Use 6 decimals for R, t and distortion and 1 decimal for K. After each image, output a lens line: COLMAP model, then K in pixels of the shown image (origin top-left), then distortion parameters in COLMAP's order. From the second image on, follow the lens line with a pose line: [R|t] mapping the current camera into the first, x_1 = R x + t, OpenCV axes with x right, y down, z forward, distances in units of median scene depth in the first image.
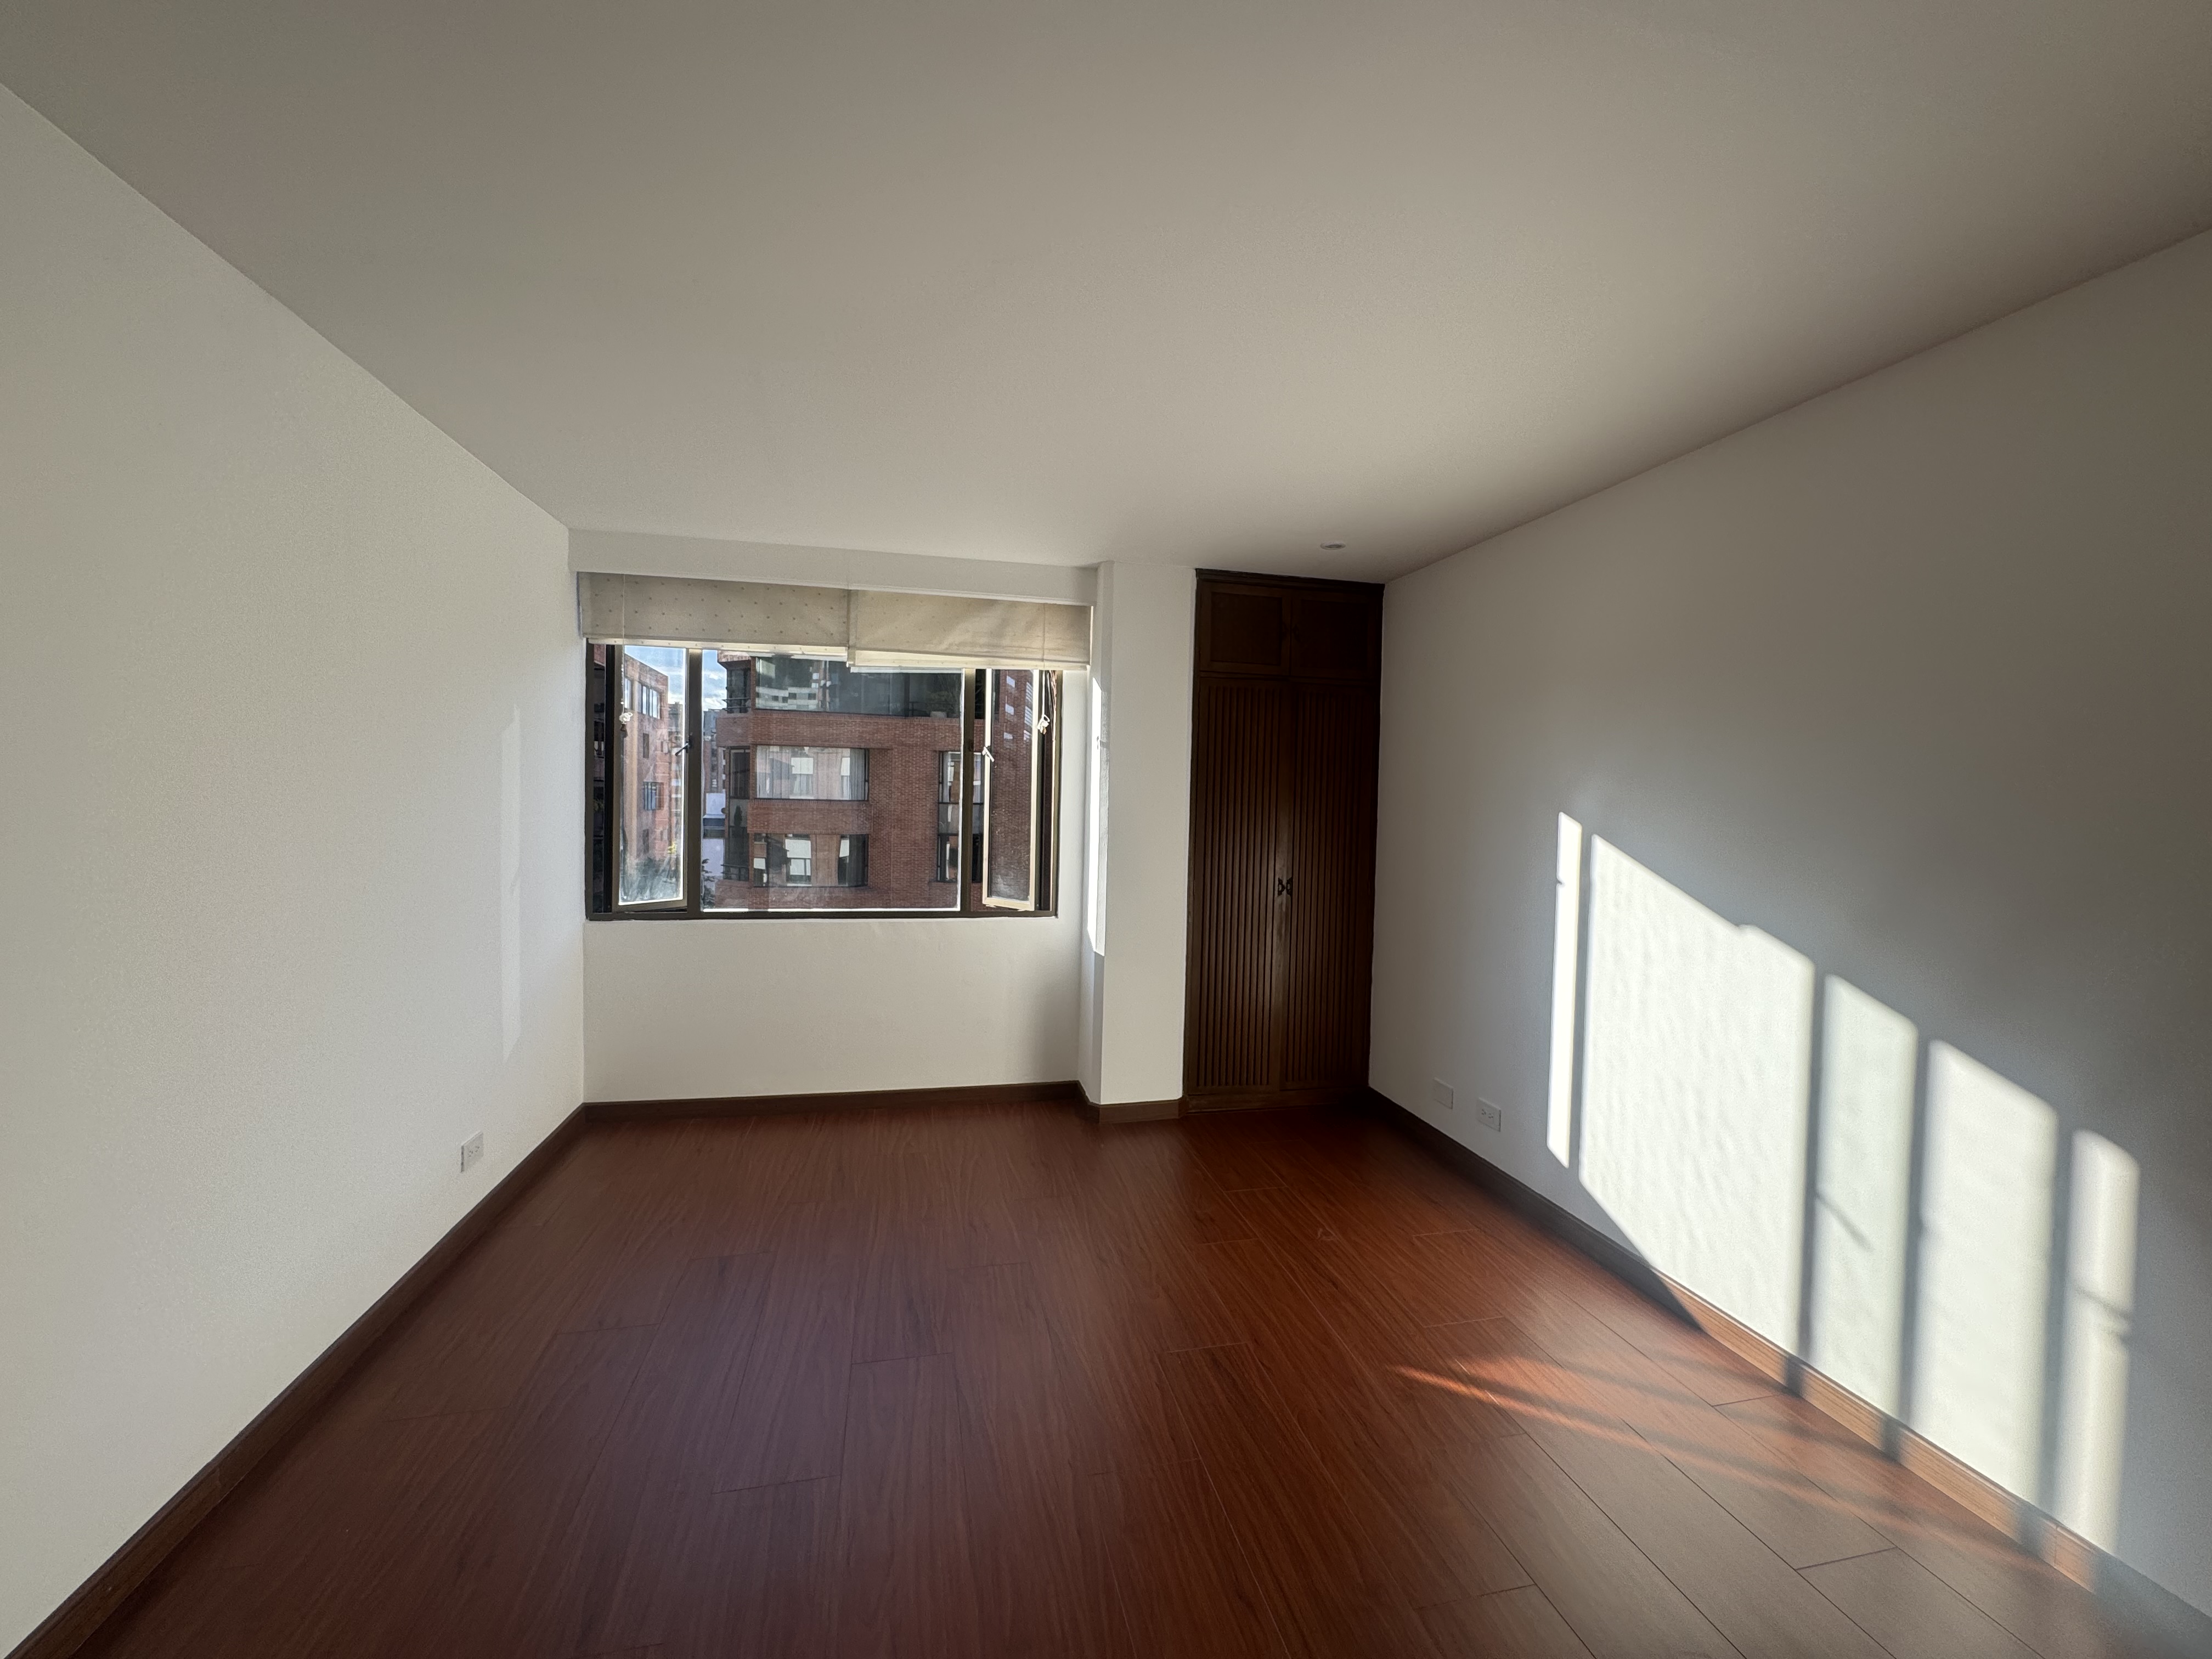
lens RADIAL K [[883.3, 0, 1120.7], [0, 883.3, 828.9], [0, 0, 1]] dist [-0.003921, 0.000396]
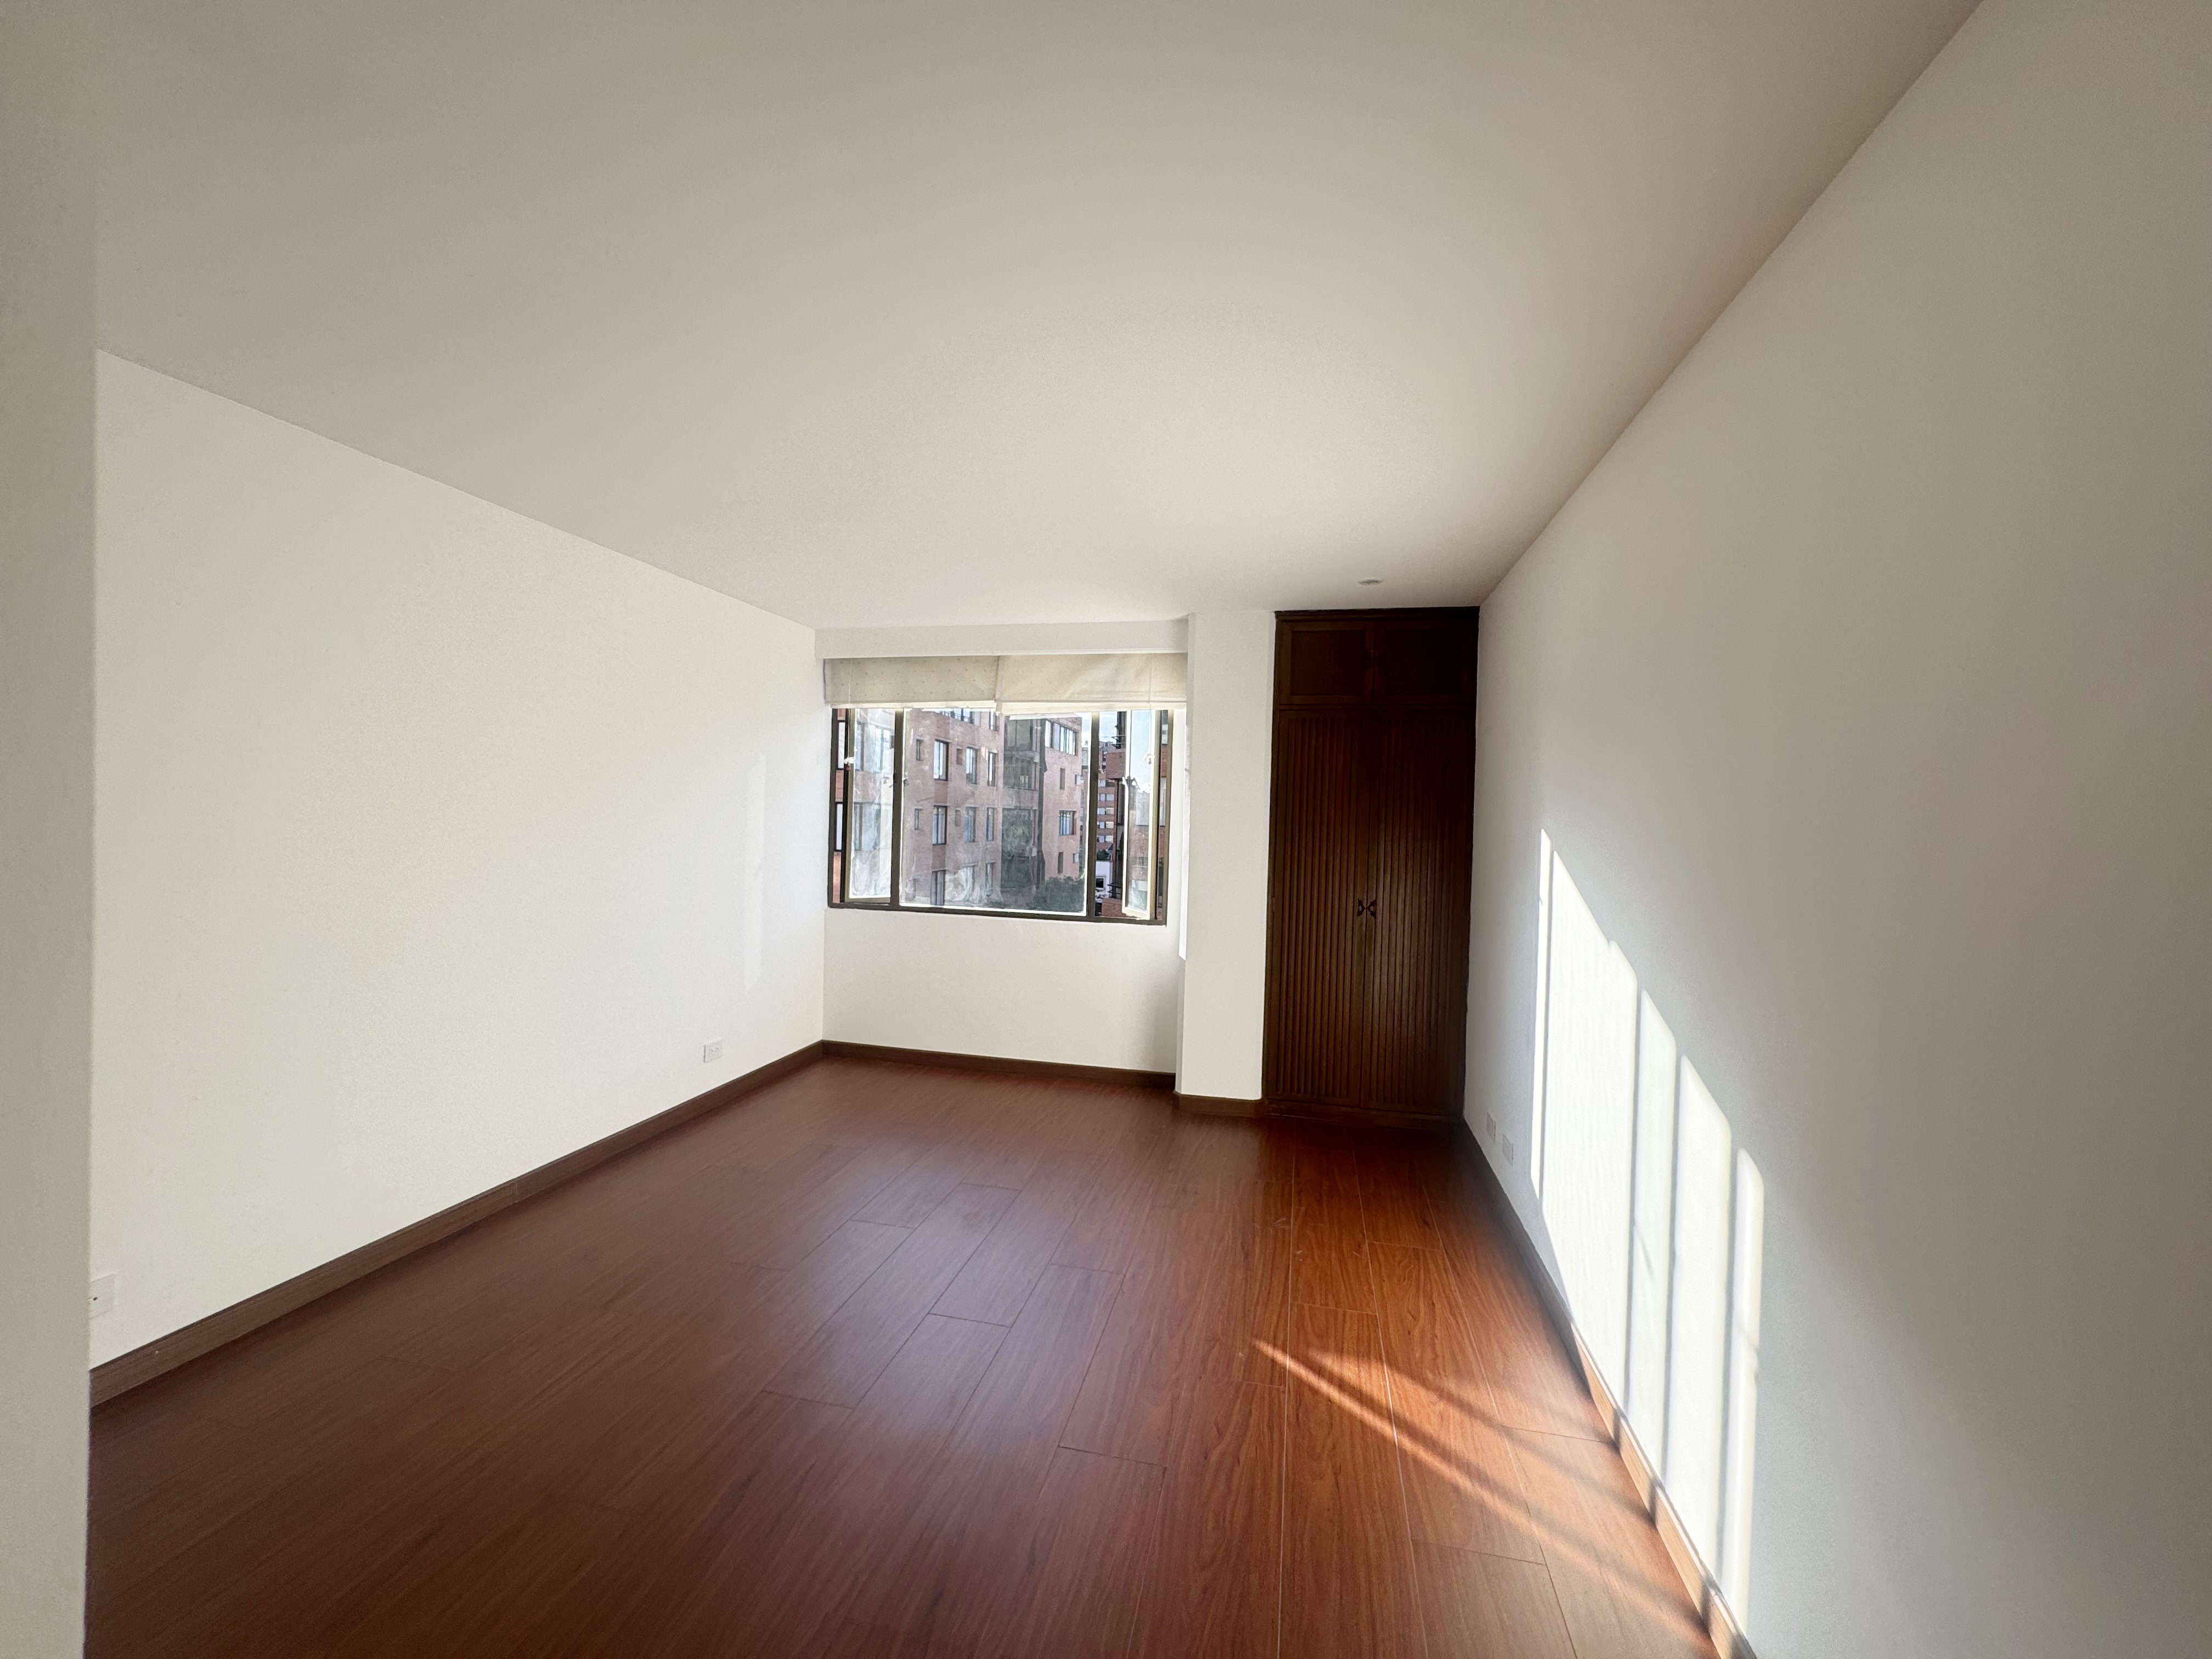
lens RADIAL K [[877.9, 0, 1106.0], [0, 877.9, 829.5], [0, 0, 1]] dist [-0.005097, 0.001063]
pose [[0.902584, 0.009357, -0.430413, 0.365397], [-0.022884, 0.999393, -0.026262, 0.007749], [0.429906, 0.033553, 0.902250, -0.058191]]
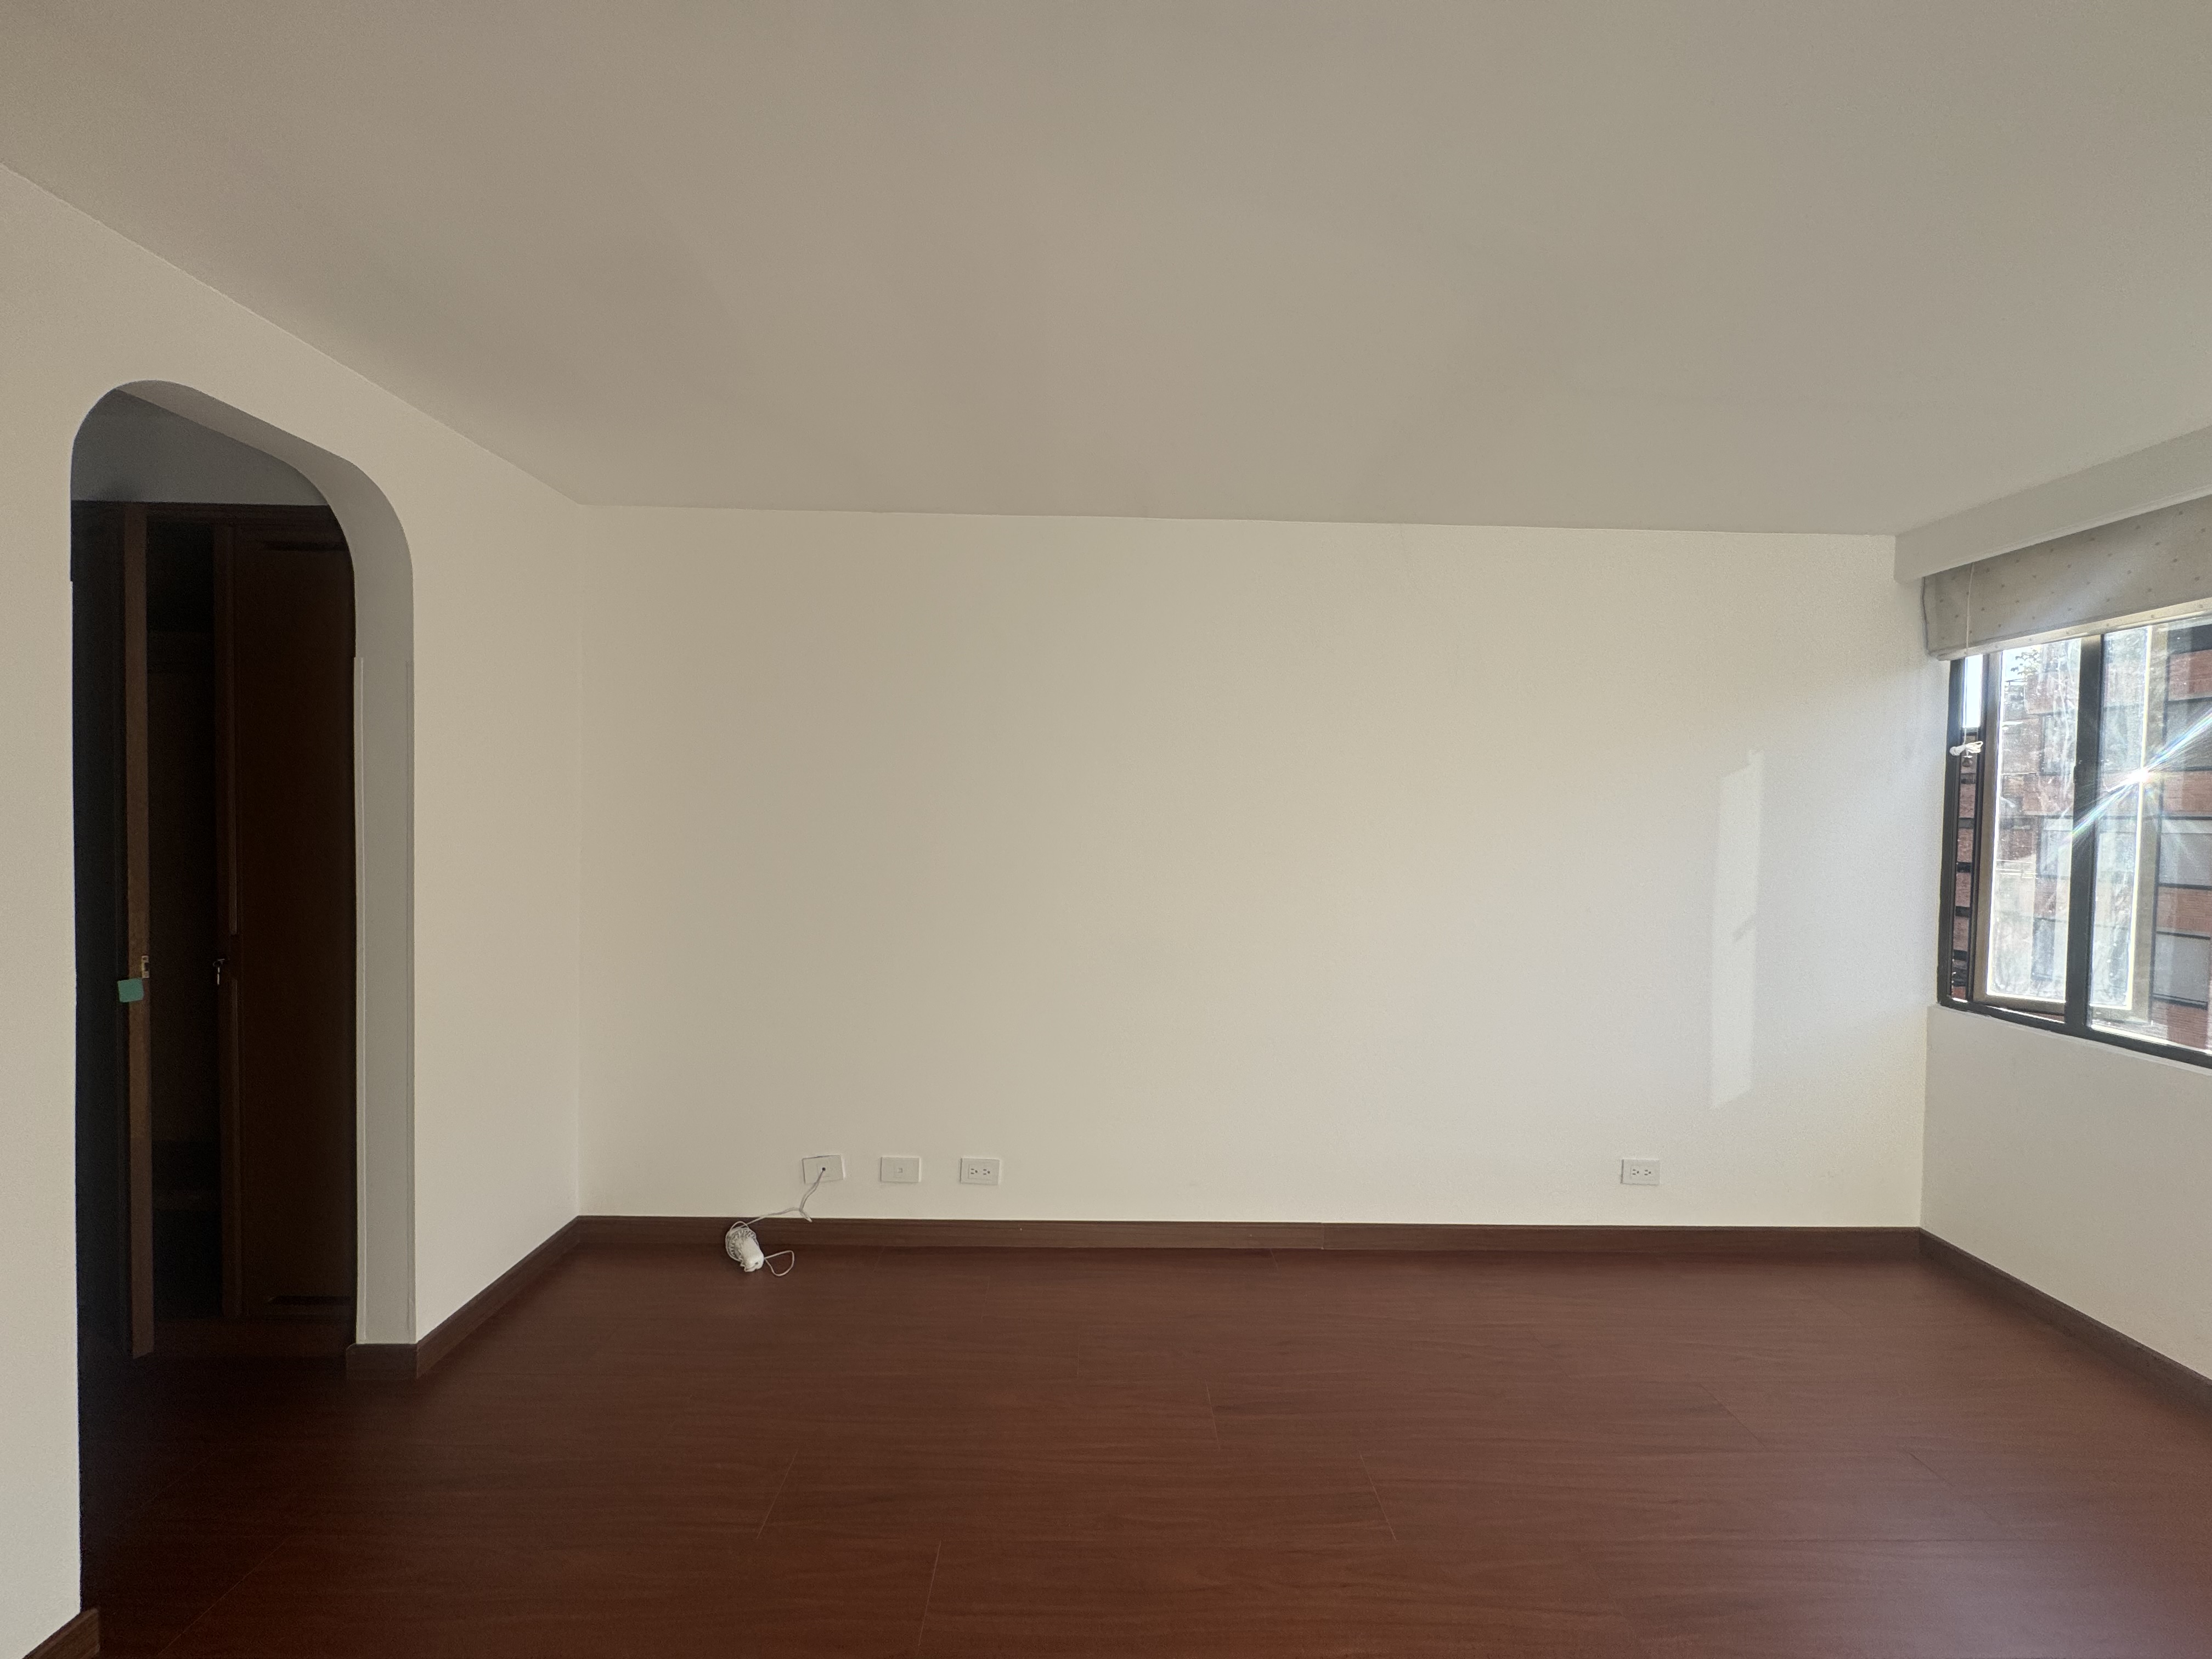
lens RADIAL K [[883.3, 0, 1120.7], [0, 883.3, 828.9], [0, 0, 1]] dist [-0.003921, 0.000396]
pose [[-0.212457, 0.004472, -0.977160, 0.322177], [-0.051428, 0.998552, 0.015752, -0.028459], [0.975816, 0.053600, -0.211919, 0.413938]]
